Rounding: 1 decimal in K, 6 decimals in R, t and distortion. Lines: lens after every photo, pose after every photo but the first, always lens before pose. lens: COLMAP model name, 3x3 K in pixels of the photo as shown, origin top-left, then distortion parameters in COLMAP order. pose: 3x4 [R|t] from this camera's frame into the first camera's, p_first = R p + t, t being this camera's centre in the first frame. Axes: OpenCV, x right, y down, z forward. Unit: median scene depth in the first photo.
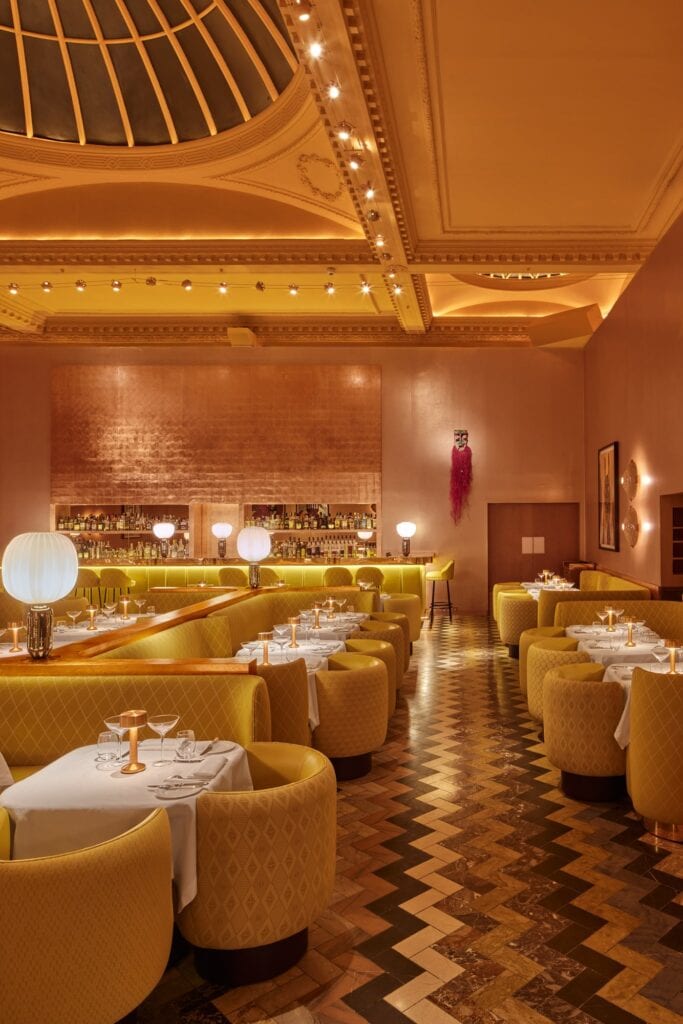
lens RADIAL K [[715.6, 0, 339.2], [0, 715.6, 511.5], [0, 0, 1]] dist [0.017380, 0.003326]
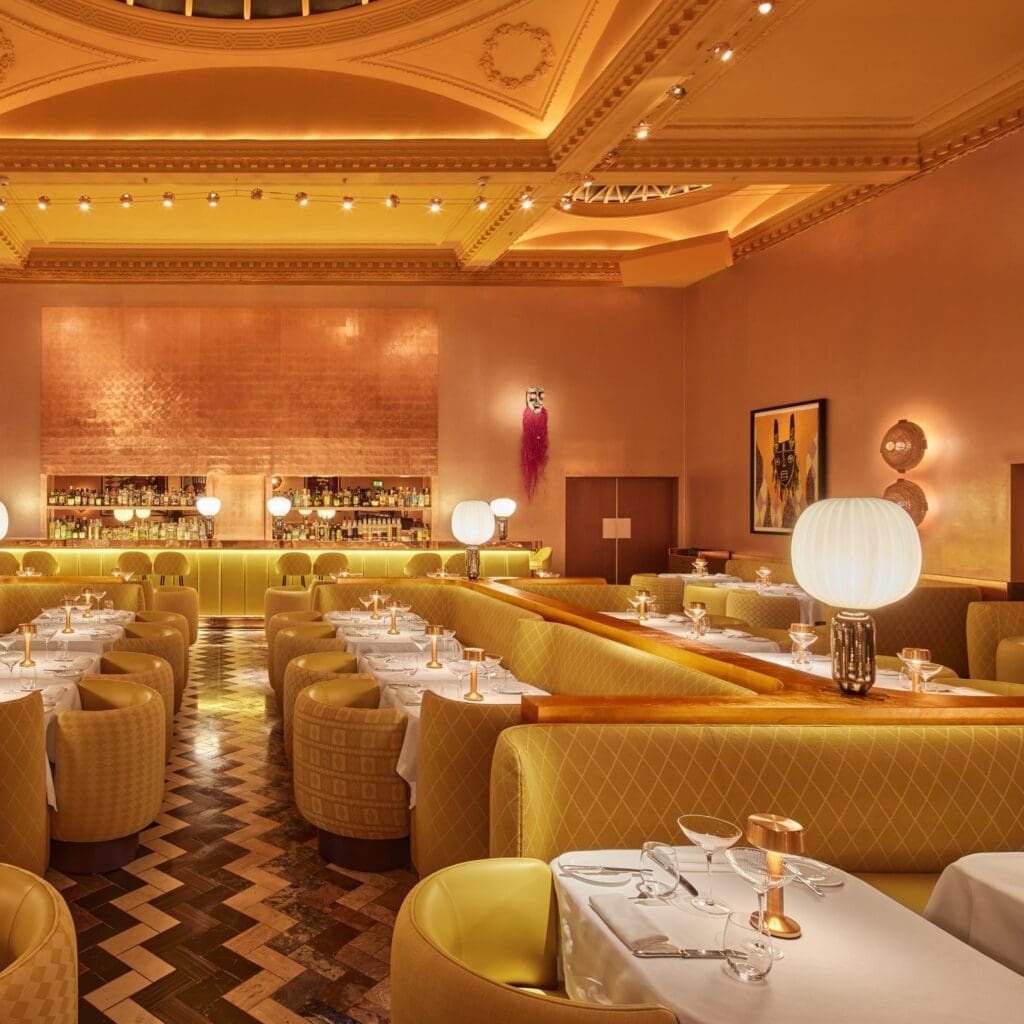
lens RADIAL K [[888.9, 0, 504.7], [0, 888.9, 507.3], [0, 0, 1]] dist [0.032594, 0.008236]
pose [[0.999733, 0.007994, -0.021684, 0.158682], [-0.007338, 0.999518, 0.030159, -0.006779], [0.021914, -0.029992, 0.999310, -0.029301]]
